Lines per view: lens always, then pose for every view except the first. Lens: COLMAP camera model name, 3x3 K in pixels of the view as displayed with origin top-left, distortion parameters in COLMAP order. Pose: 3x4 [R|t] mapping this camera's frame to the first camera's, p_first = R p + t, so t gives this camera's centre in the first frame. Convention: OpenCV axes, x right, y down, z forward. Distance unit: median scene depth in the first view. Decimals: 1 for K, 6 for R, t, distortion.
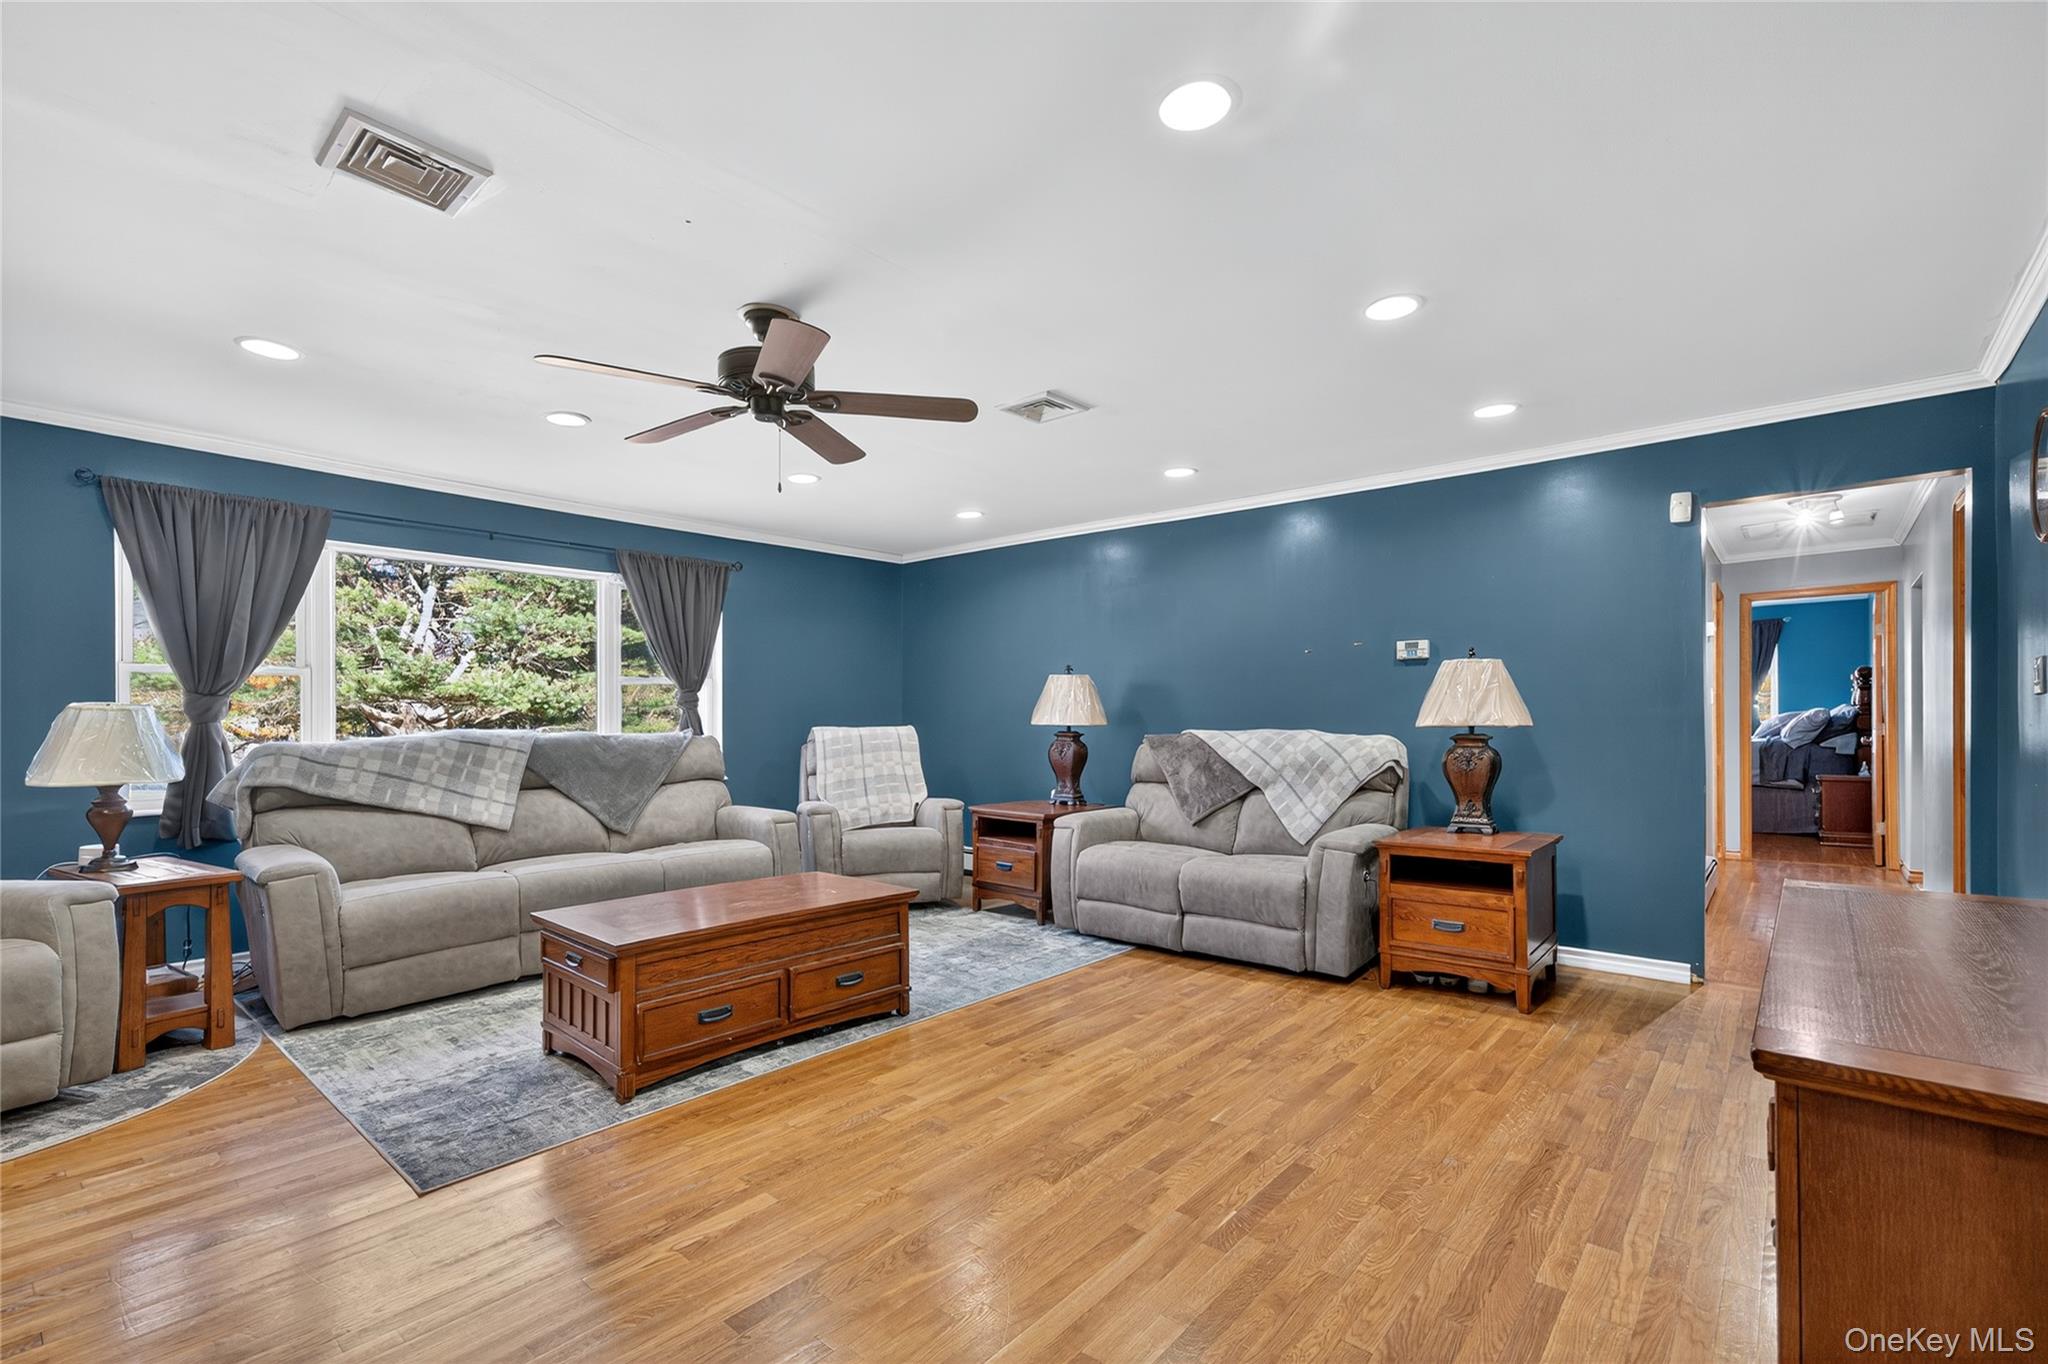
lens RADIAL K [[906.9, 0, 1025.5], [0, 906.9, 718.0], [0, 0, 1]] dist [0.001975, -0.000018]
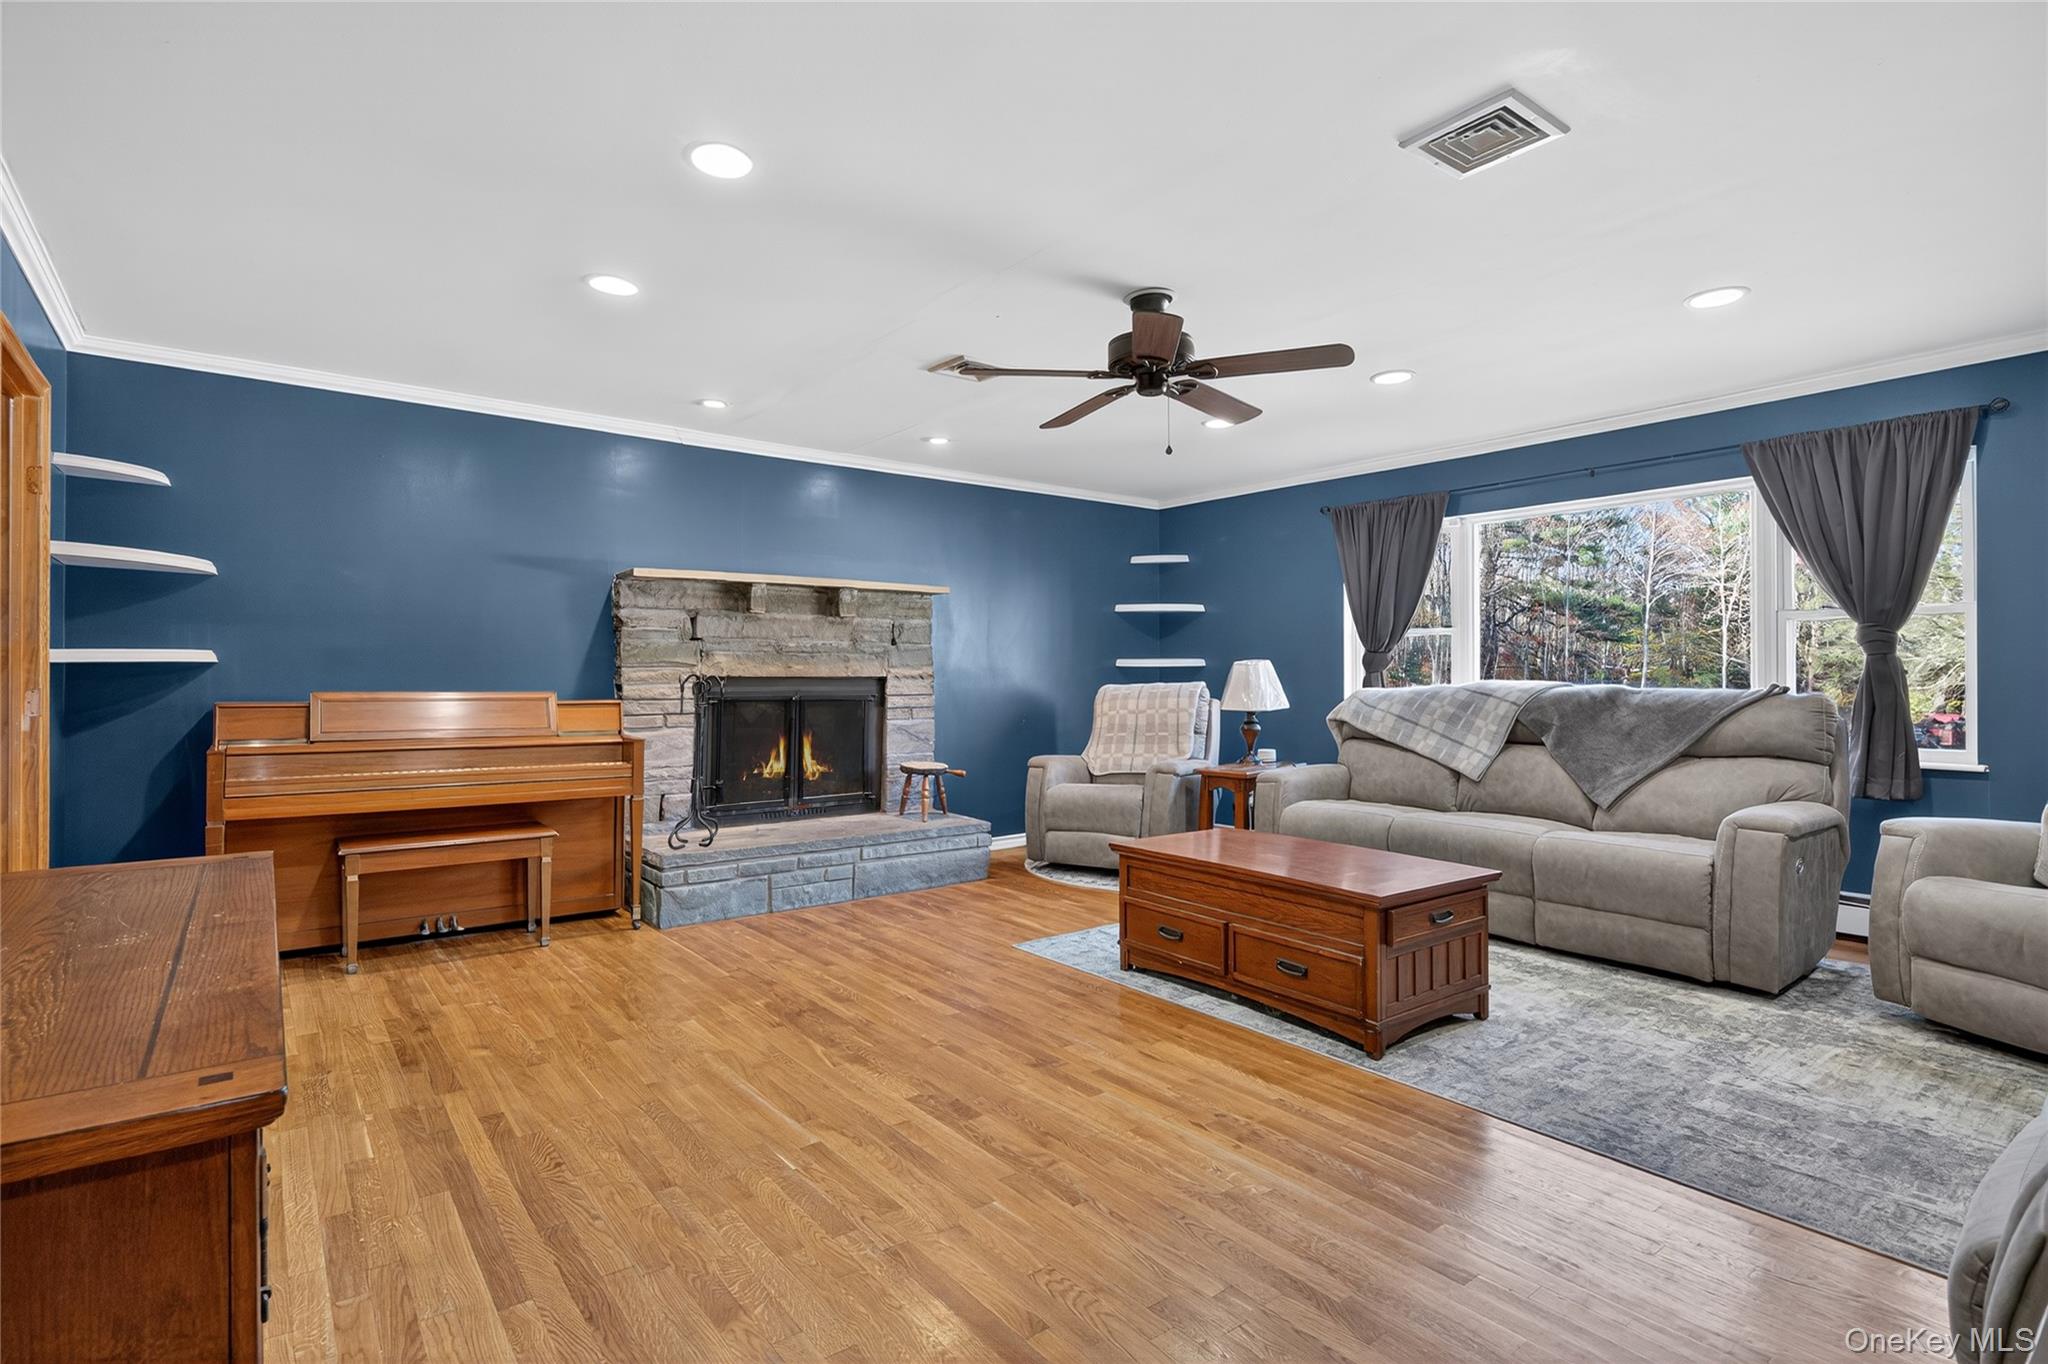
lens RADIAL K [[1009.4, 0, 1024.0], [0, 1009.4, 682.0], [0, 0, 1]] dist [-0.004735, -0.000637]
pose [[-0.203784, 0.010620, -0.978958, 1.003362], [0.001879, 0.999944, 0.010457, 0.002538], [0.979014, 0.000292, -0.203793, 1.179836]]
